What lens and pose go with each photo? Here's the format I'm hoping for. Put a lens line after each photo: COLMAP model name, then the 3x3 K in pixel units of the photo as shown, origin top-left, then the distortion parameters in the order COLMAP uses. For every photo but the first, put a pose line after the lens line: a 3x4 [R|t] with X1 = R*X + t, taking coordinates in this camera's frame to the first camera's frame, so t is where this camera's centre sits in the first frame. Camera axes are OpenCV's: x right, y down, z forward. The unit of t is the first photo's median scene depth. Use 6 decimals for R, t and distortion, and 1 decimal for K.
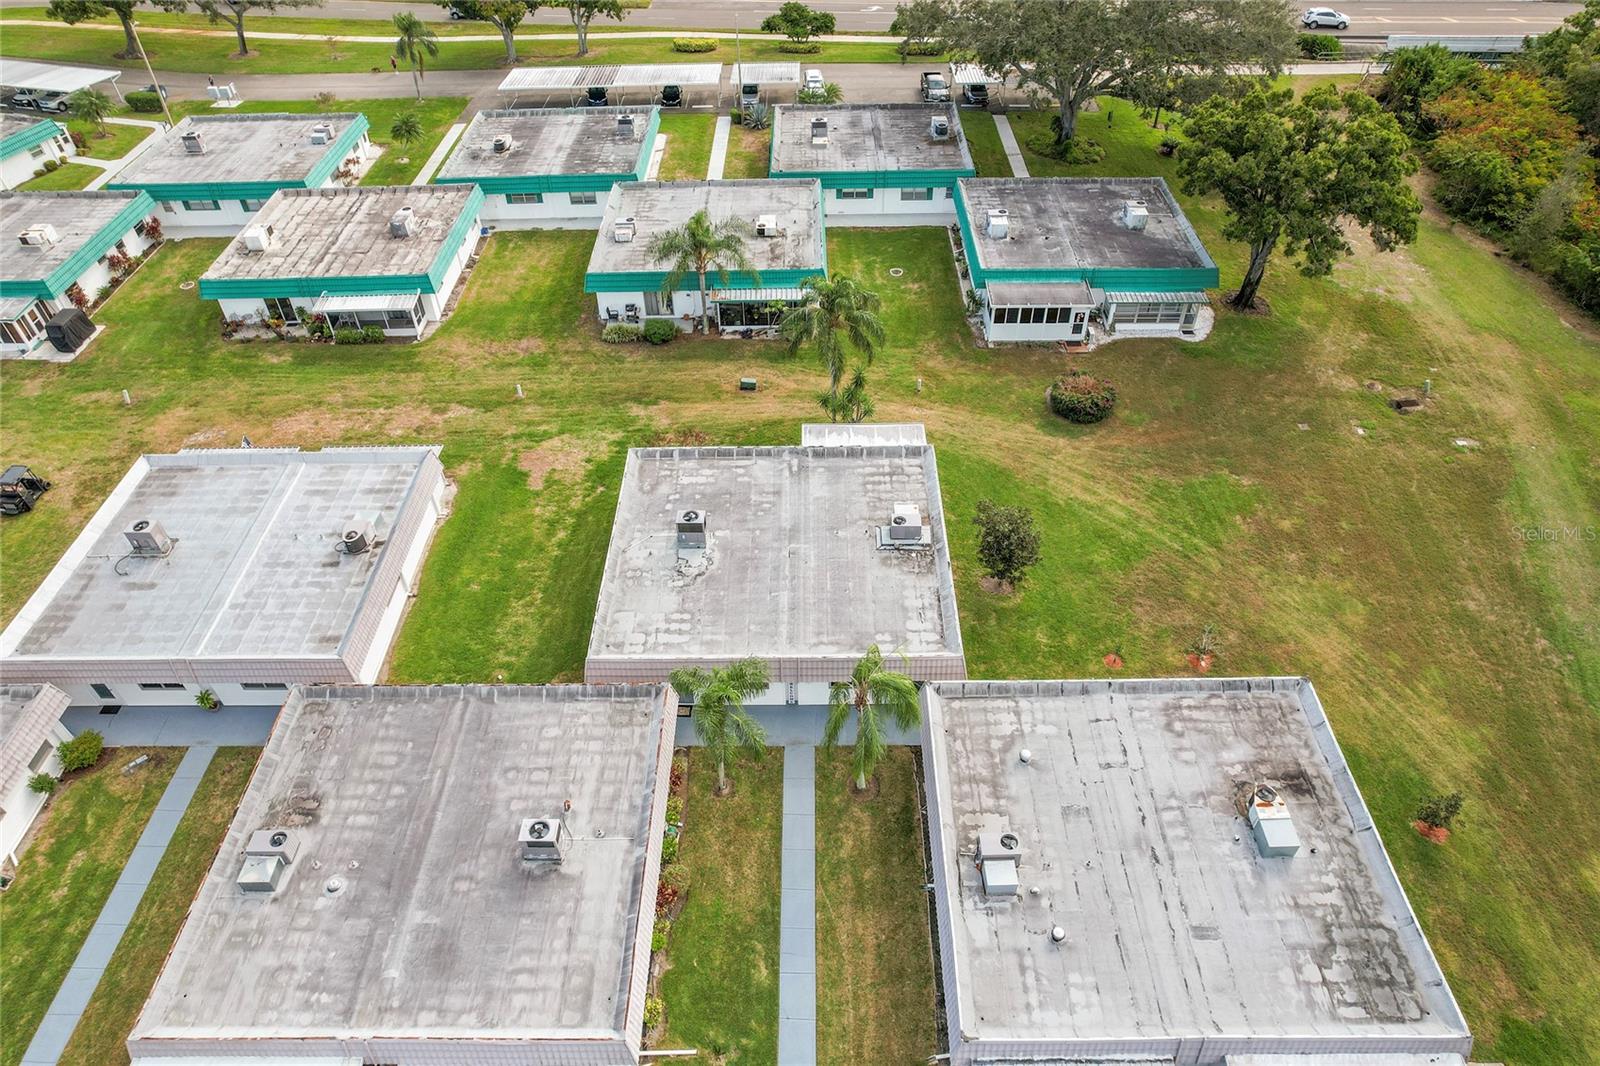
lens RADIAL K [[1038.6, 0, 800.0], [0, 1038.6, 533.0], [0, 0, 1]] dist [-0.079568, 0.075610]
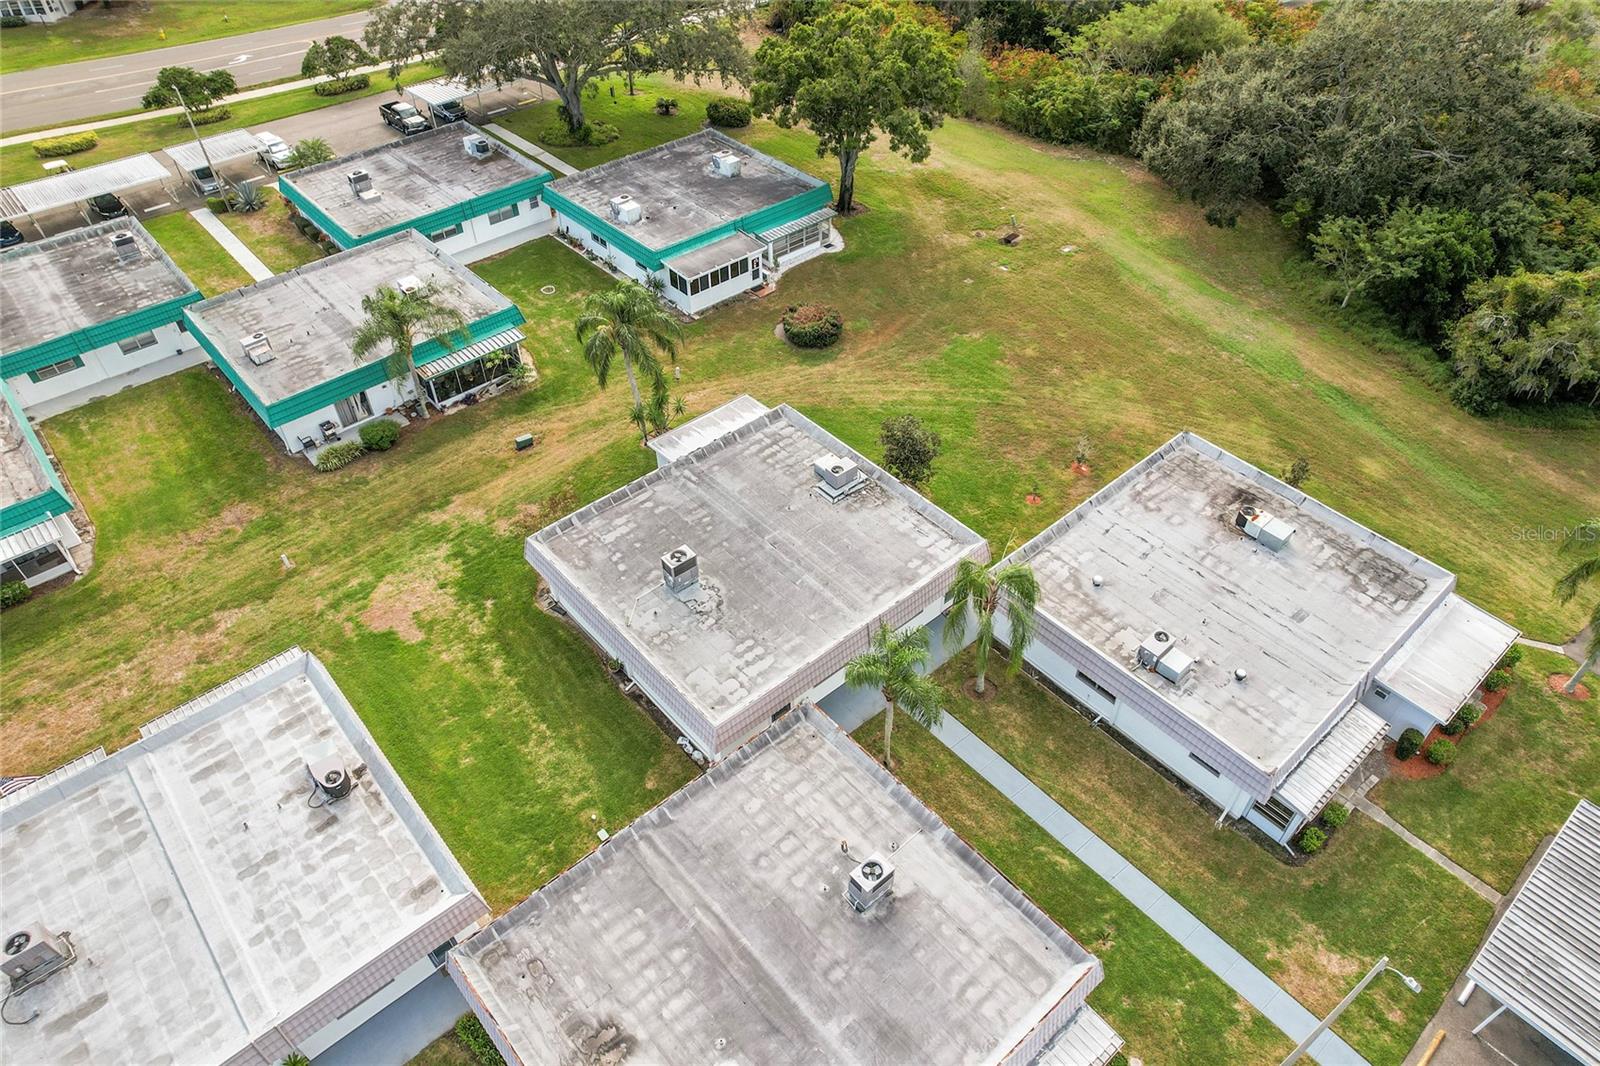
lens RADIAL K [[1038.6, 0, 800.0], [0, 1038.6, 533.0], [0, 0, 1]] dist [-0.079568, 0.075610]
pose [[0.748527, -0.444449, 0.492110, -0.337430], [0.445664, 0.886716, 0.122958, -0.071735], [-0.491011, 0.127279, 0.861805, 0.092661]]
